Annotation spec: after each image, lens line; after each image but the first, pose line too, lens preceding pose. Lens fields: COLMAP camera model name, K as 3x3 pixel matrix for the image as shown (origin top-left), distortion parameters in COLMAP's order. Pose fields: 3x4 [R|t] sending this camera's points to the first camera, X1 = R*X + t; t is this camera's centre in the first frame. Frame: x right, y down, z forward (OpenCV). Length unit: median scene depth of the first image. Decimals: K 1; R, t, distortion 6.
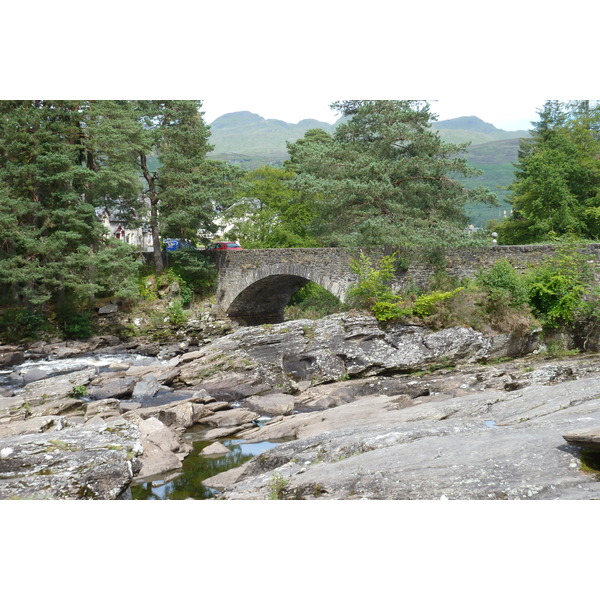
lens RADIAL K [[946.2, 0, 297.0], [0, 946.2, 298.8], [0, 0, 1]] dist [-0.024346, 0.000000]
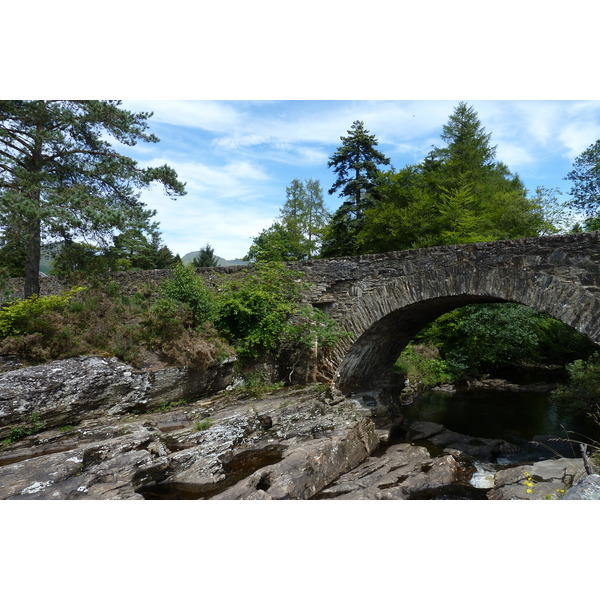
lens RADIAL K [[494.8, 0, 300.4], [0, 494.8, 298.9], [0, 0, 1]] dist [-0.010727, -0.002346]
pose [[0.951702, 0.036196, 0.304881, 0.207208], [-0.012049, 0.996665, -0.080713, 0.017389], [-0.306785, 0.073141, 0.948964, 0.673998]]
